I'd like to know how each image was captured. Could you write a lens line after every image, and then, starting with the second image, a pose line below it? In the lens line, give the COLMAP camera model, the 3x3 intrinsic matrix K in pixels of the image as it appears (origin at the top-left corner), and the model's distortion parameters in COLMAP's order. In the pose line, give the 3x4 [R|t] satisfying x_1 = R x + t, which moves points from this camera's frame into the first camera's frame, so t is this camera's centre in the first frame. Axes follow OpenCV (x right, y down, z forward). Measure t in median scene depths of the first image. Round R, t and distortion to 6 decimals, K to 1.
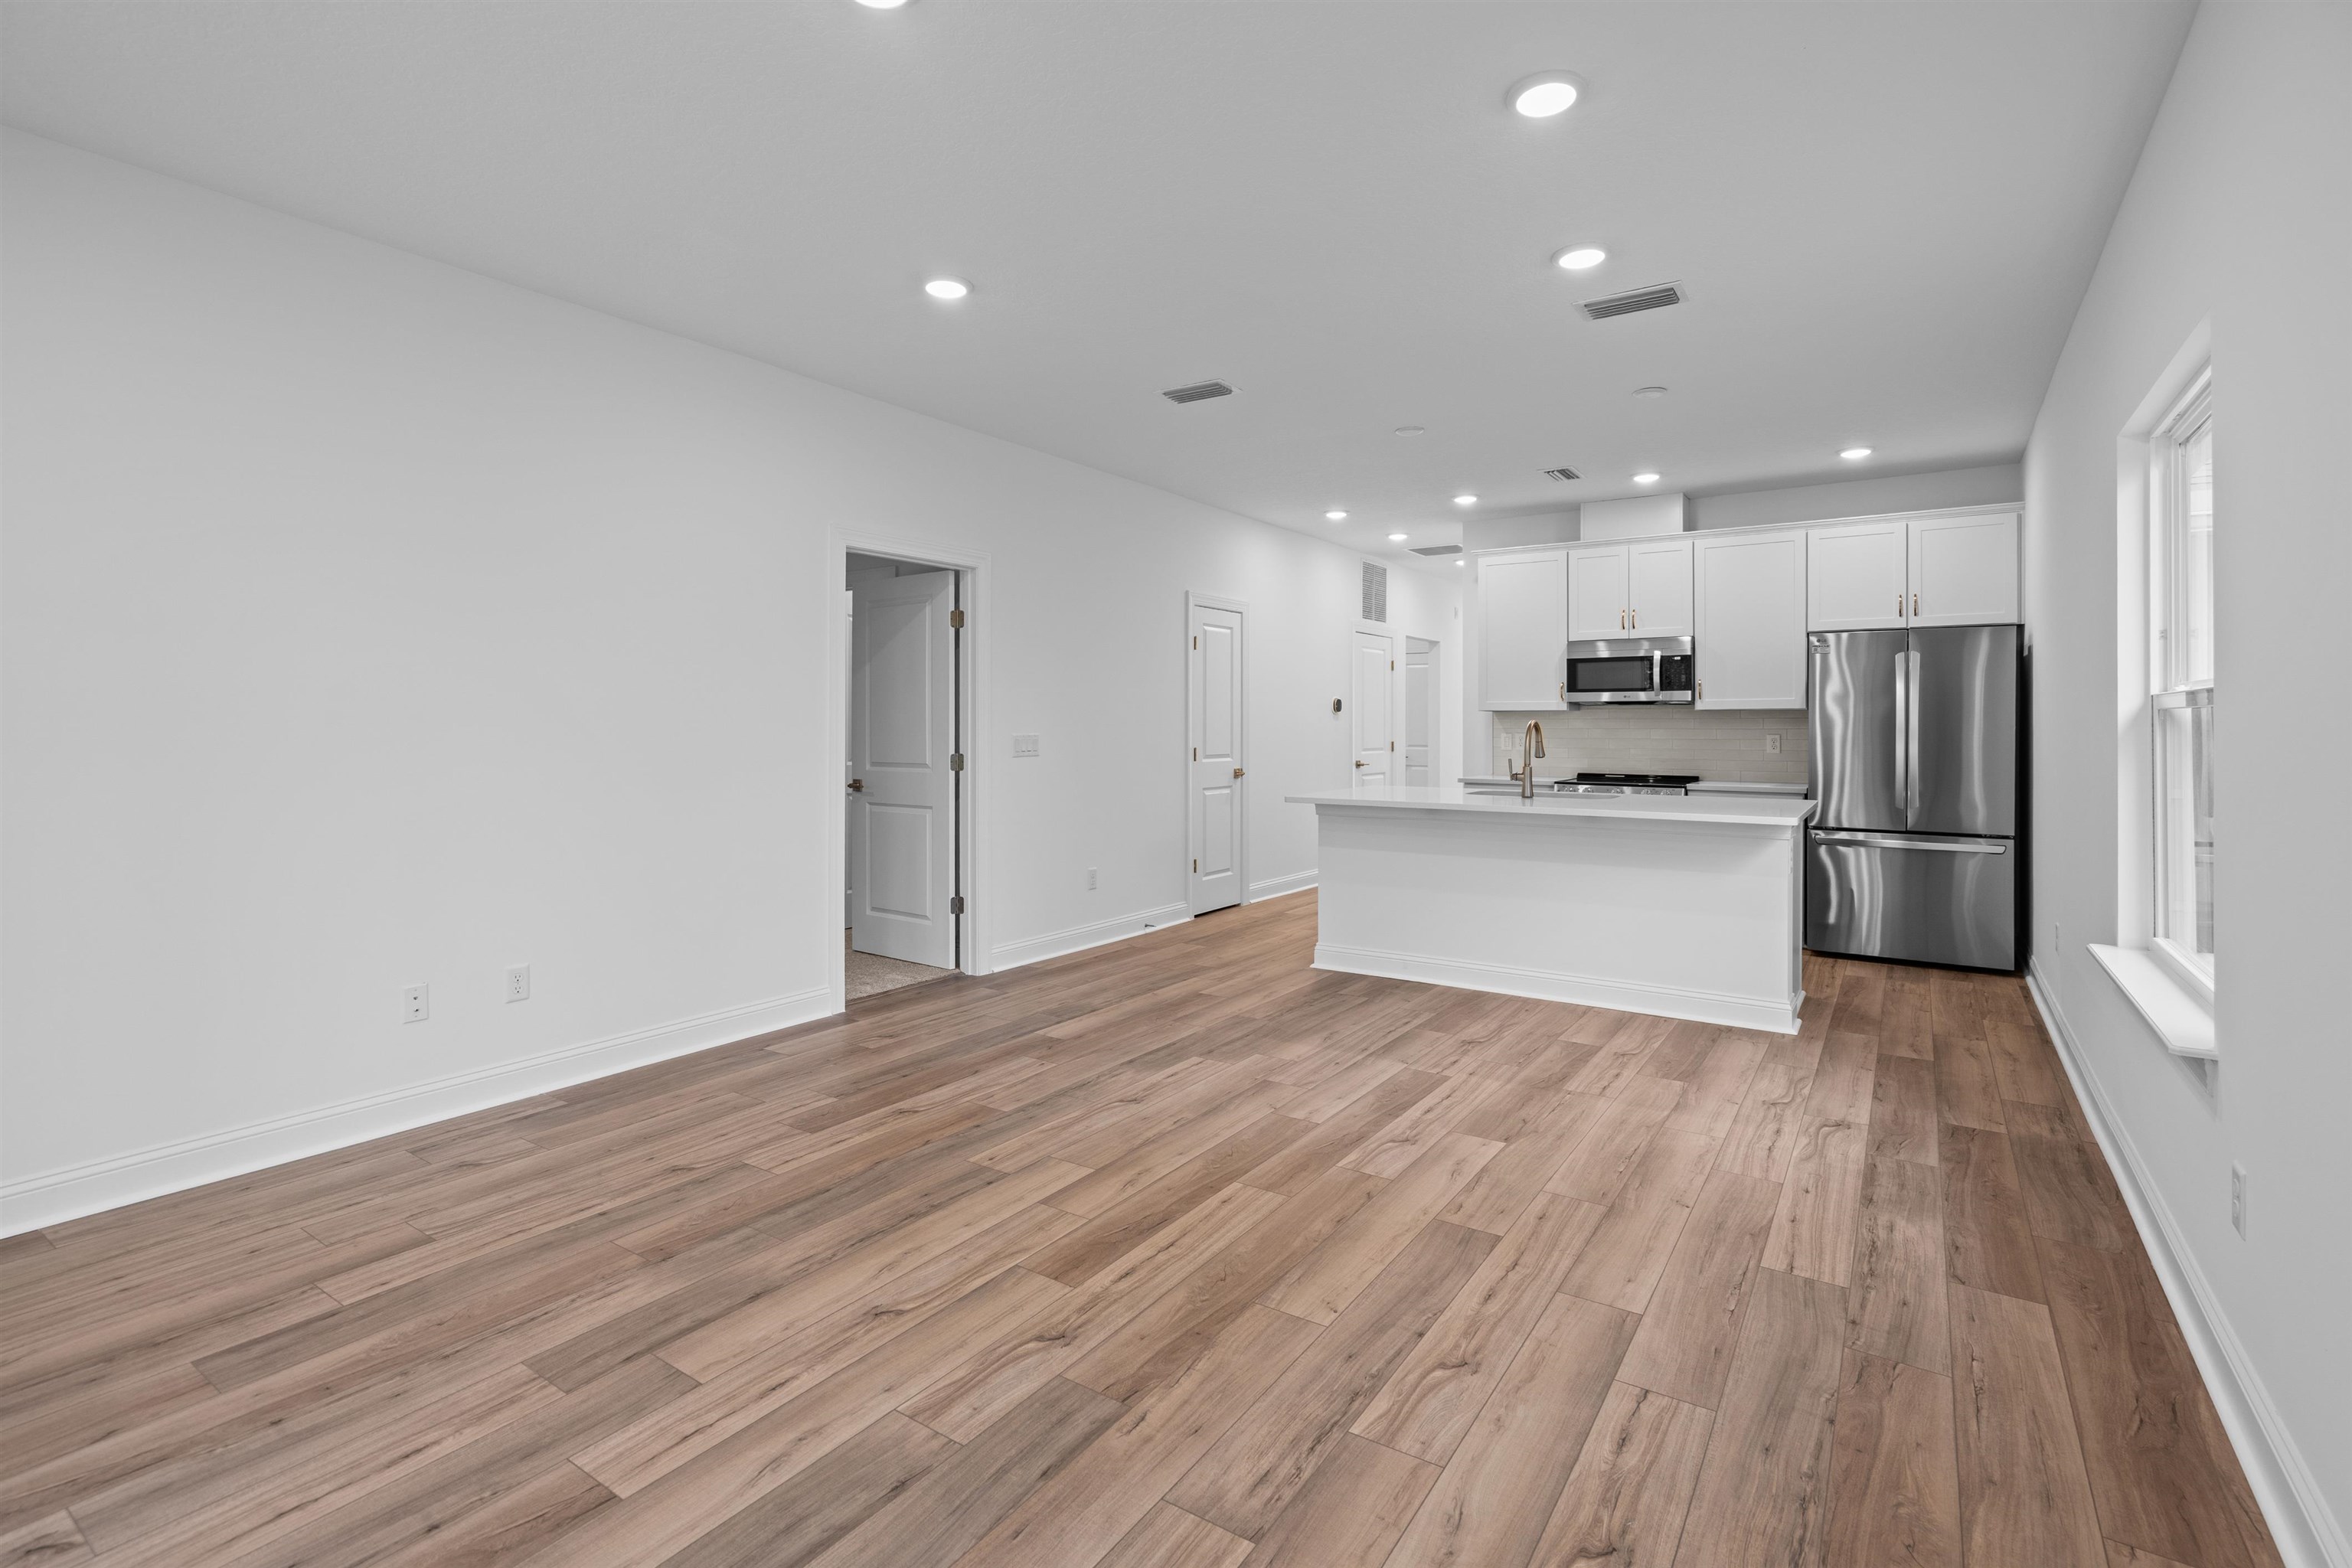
lens RADIAL K [[1083.1, 0, 1157.0], [0, 1083.1, 733.3], [0, 0, 1]] dist [-0.003893, 0.002741]
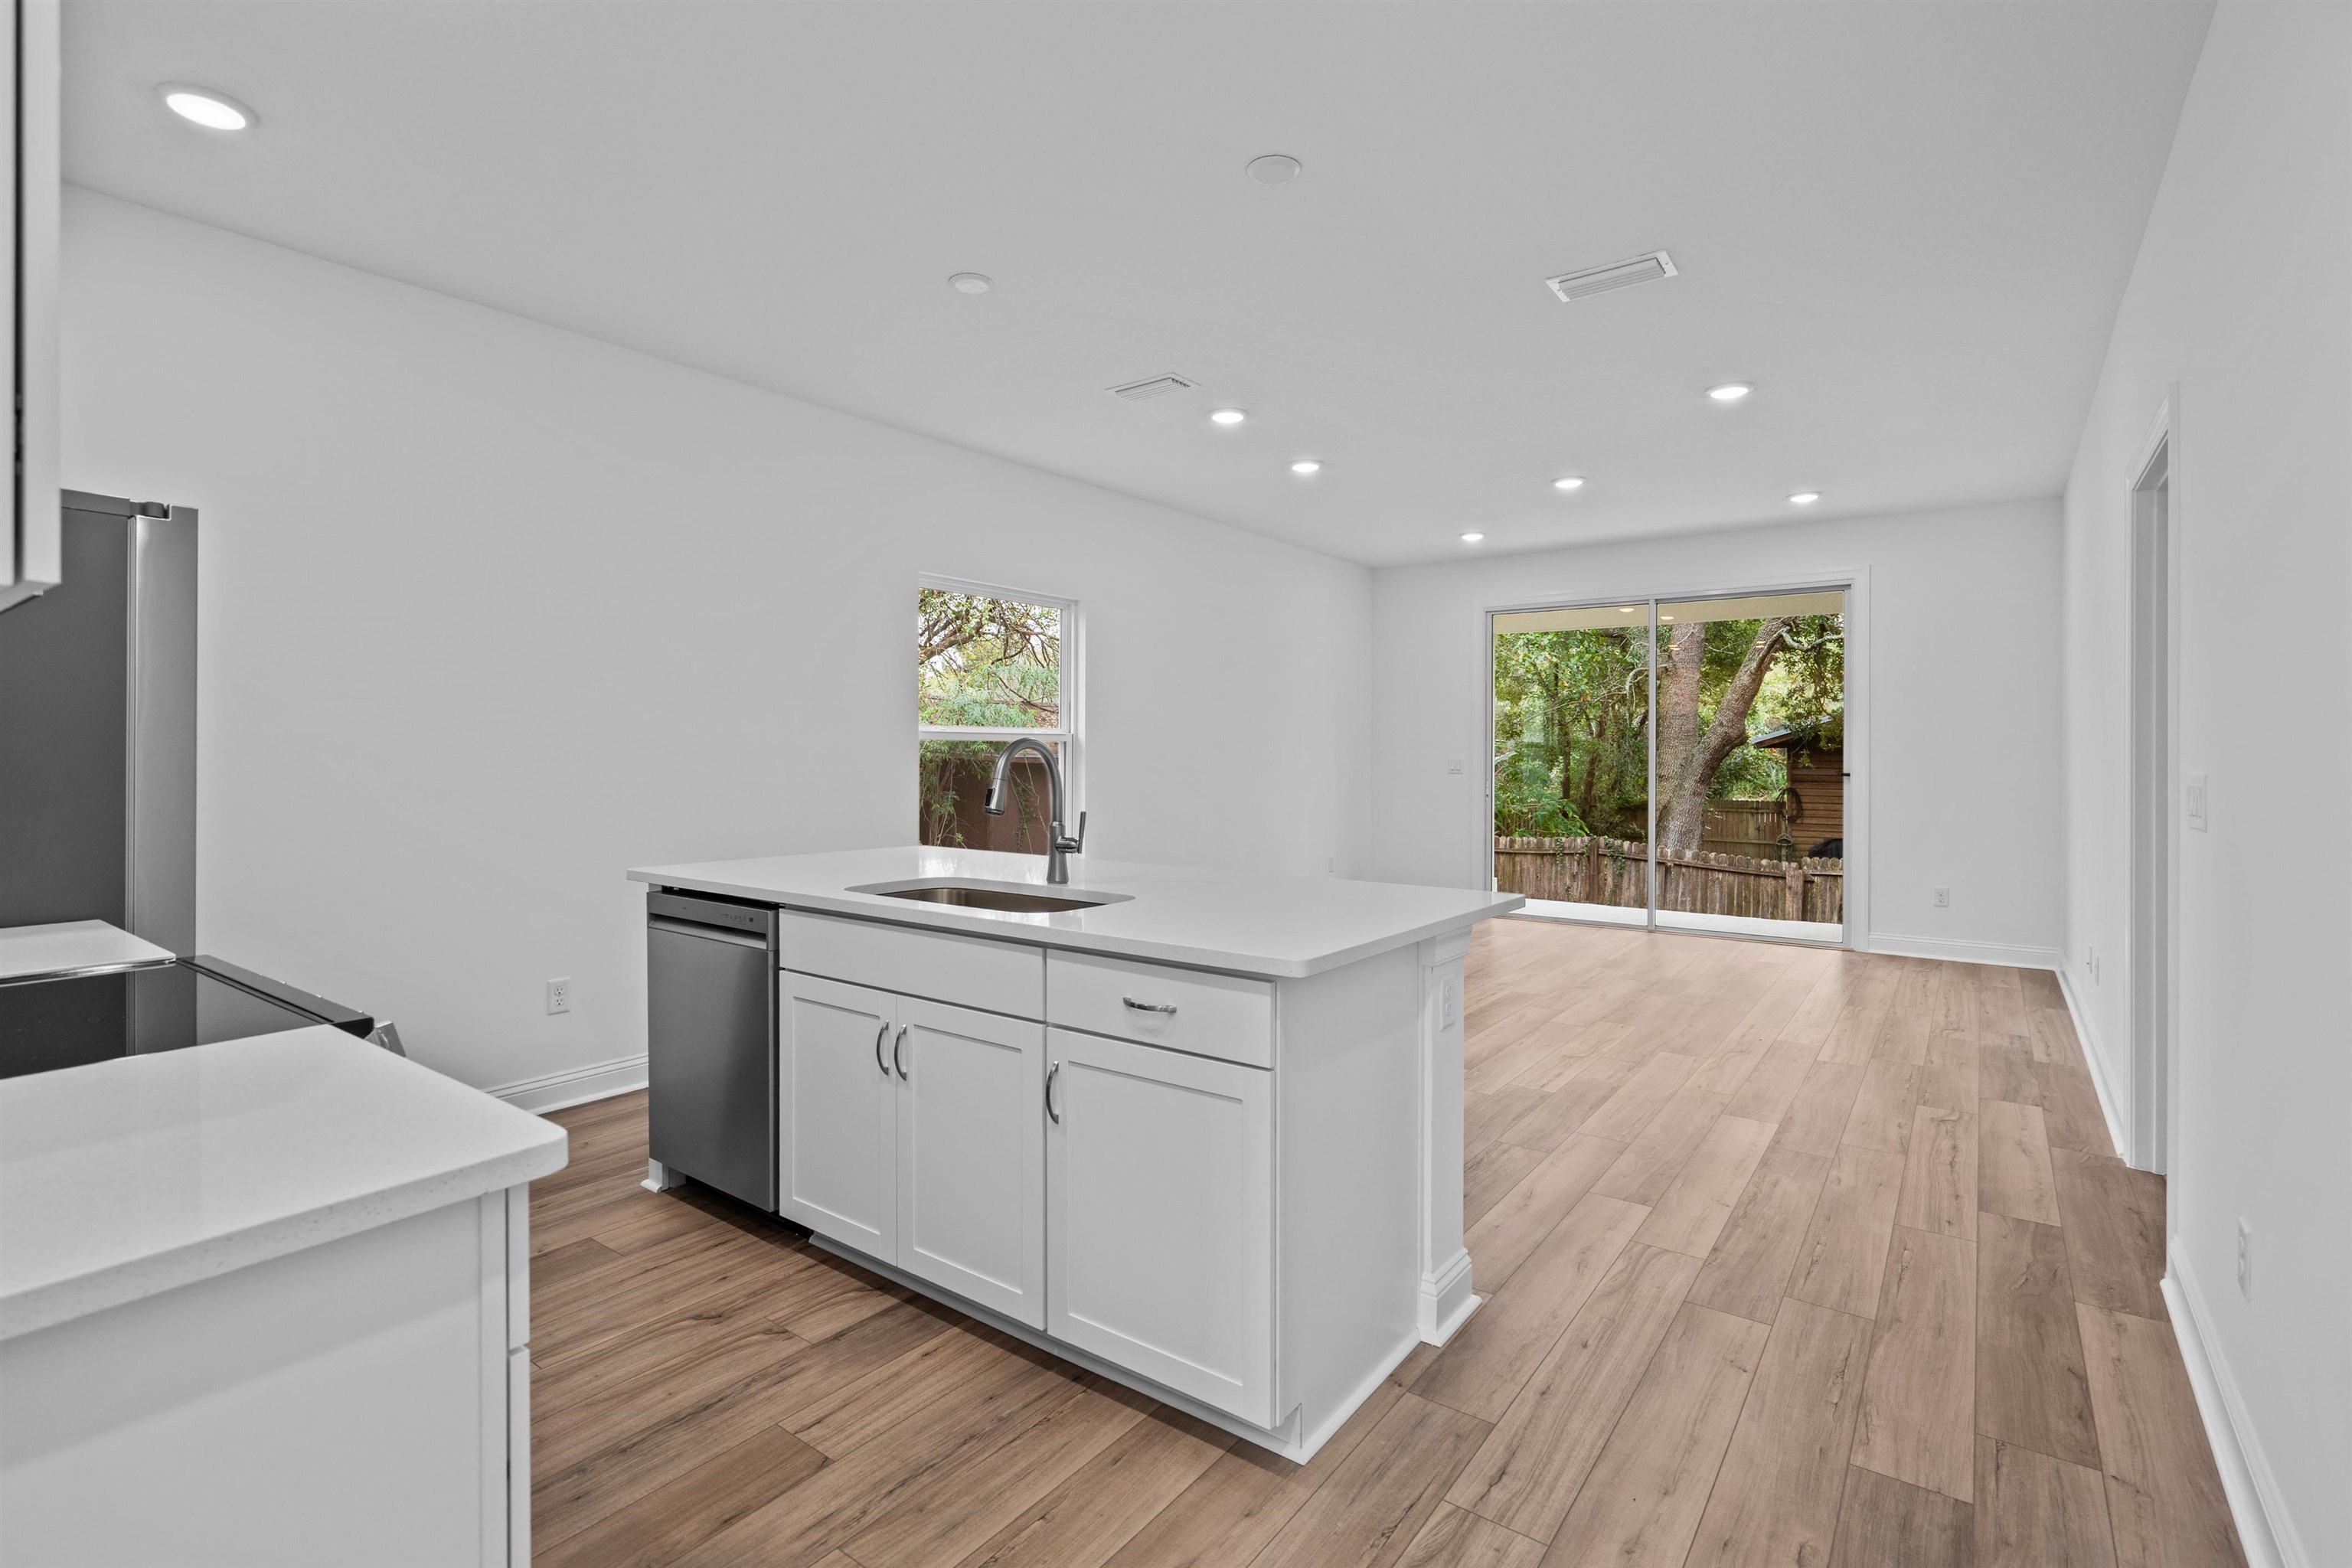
lens RADIAL K [[1083.1, 0, 1146.8], [0, 1083.1, 786.5], [0, 0, 1]] dist [-0.003893, 0.002741]
pose [[-0.998494, -0.005208, 0.054612, 0.365729], [-0.003090, 0.999243, 0.038792, -0.013601], [-0.054773, 0.038565, -0.997754, 2.071609]]
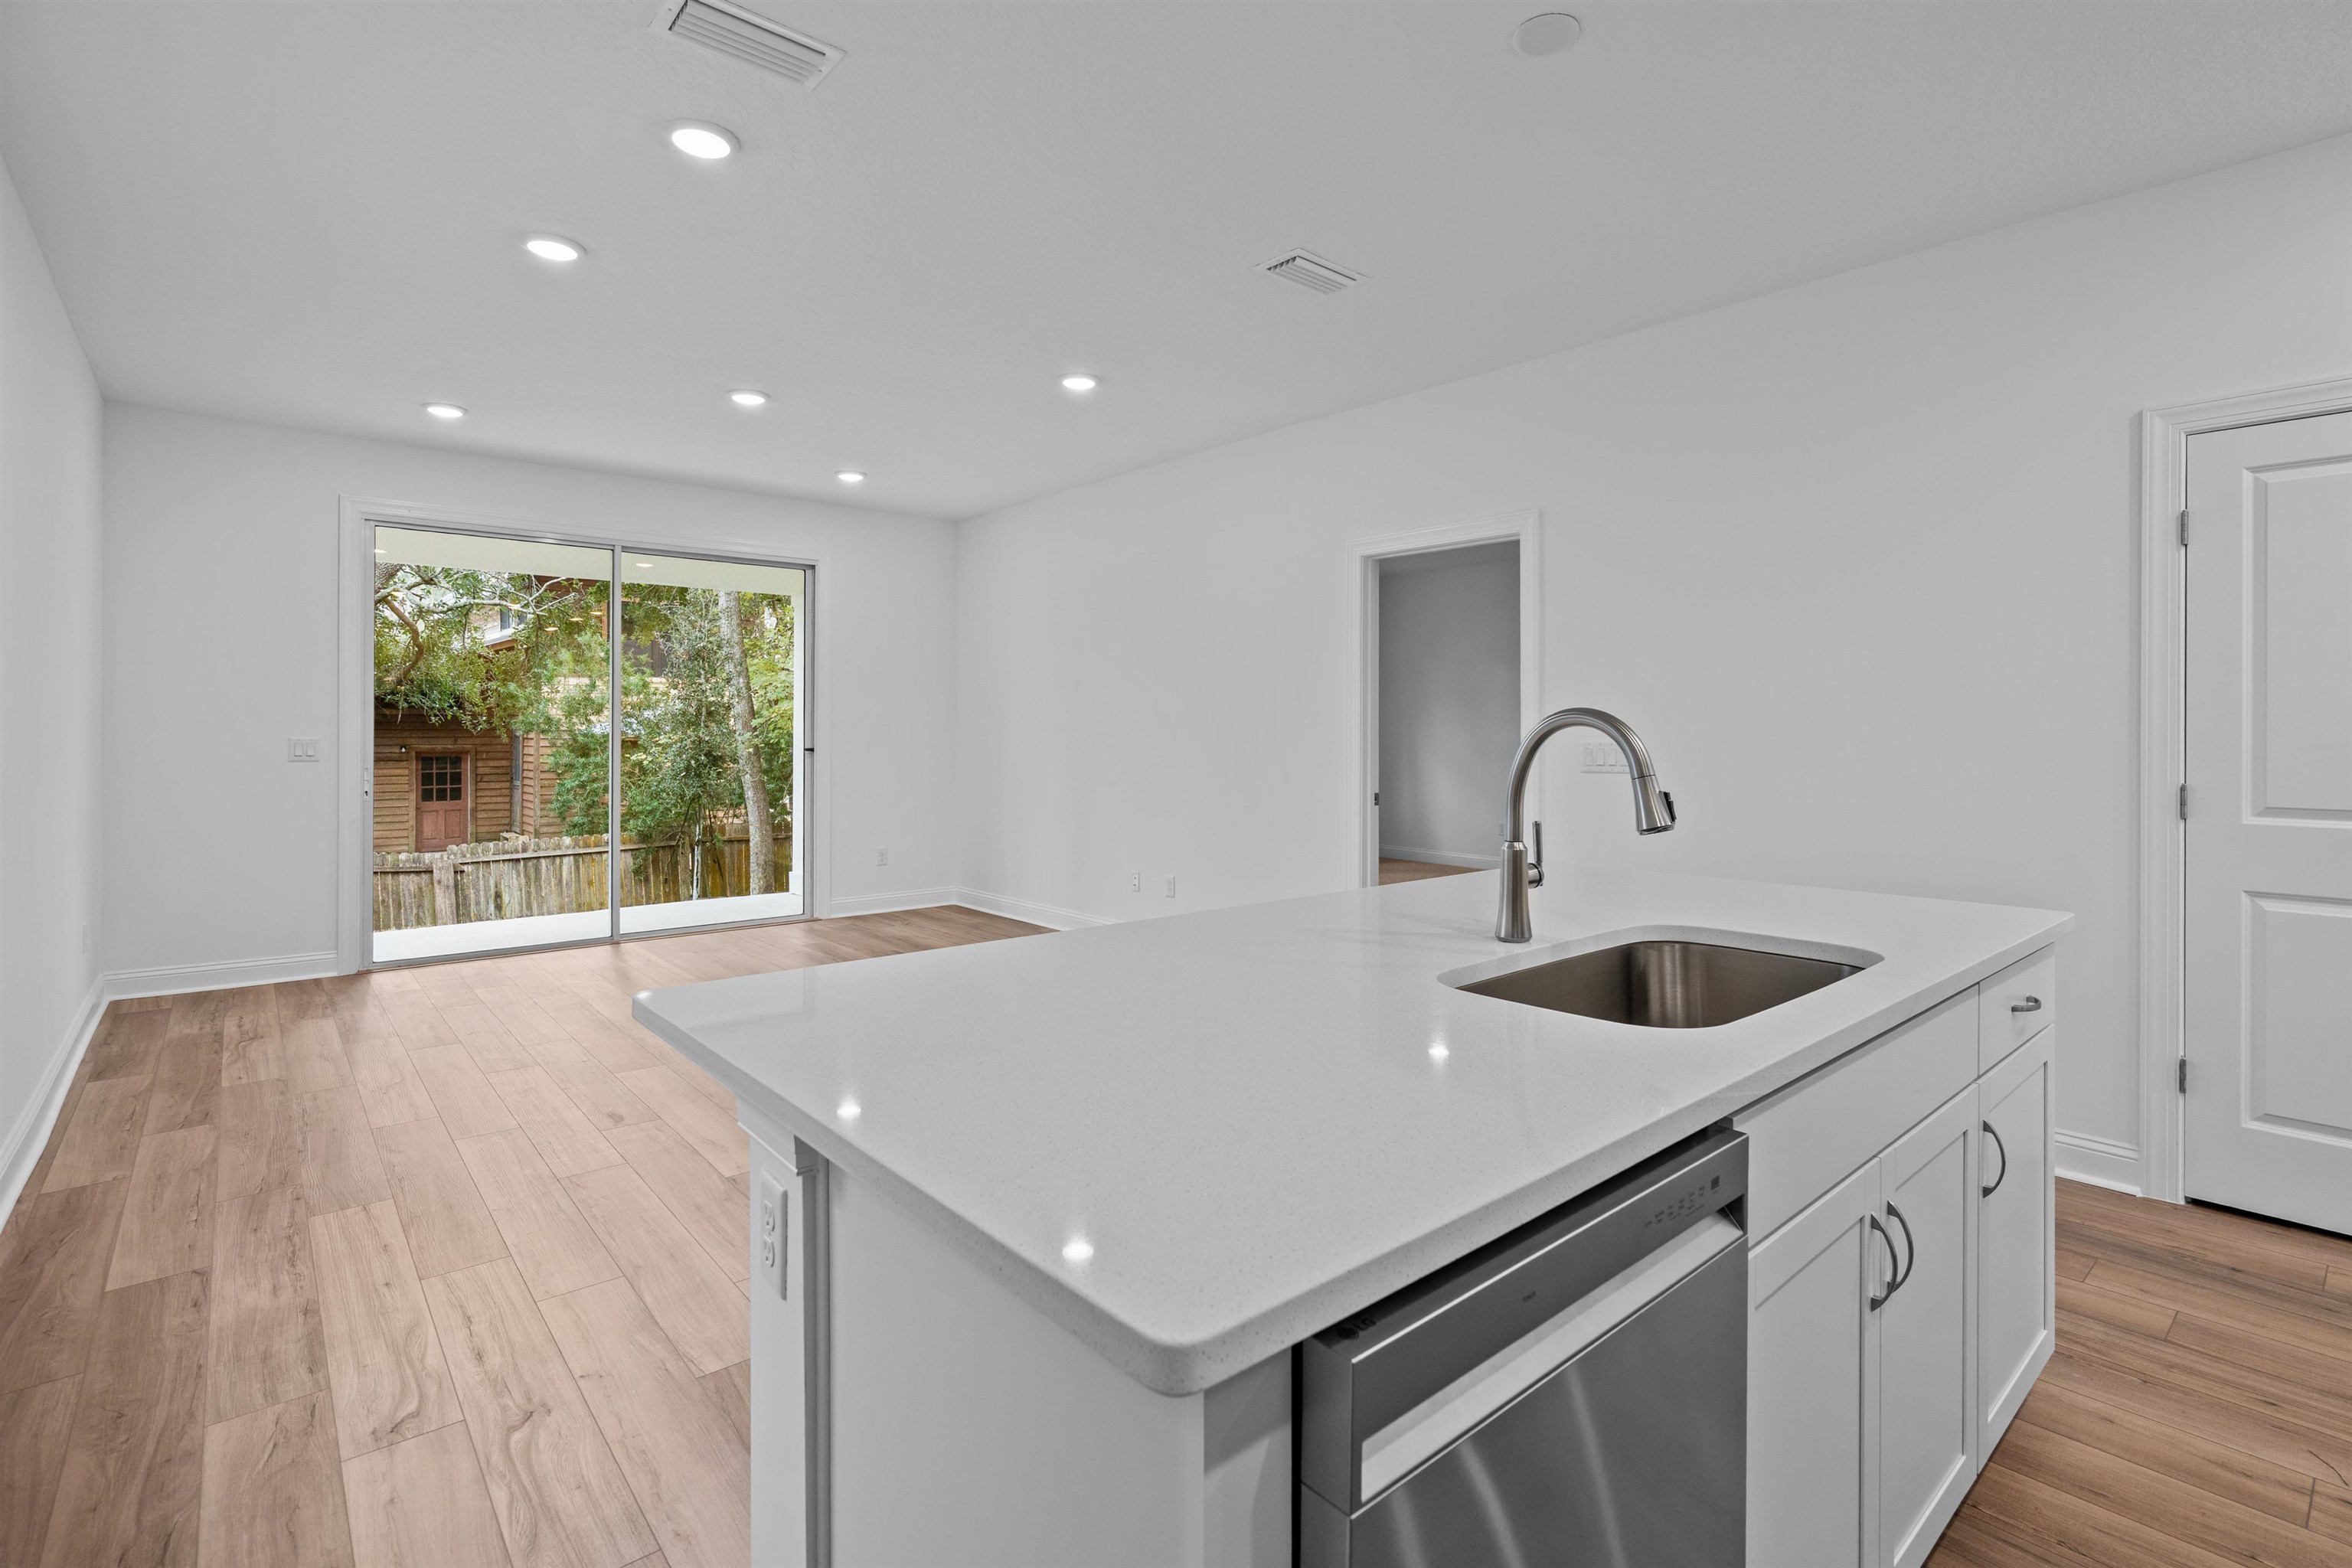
lens RADIAL K [[1083.1, 0, 1197.8], [0, 1083.1, 736.9], [0, 0, 1]] dist [-0.003893, 0.002741]
pose [[-0.232297, 0.005949, -0.972627, 0.934575], [-0.007408, 0.999941, 0.007886, -0.008066], [0.972617, 0.009037, -0.232239, 1.328243]]
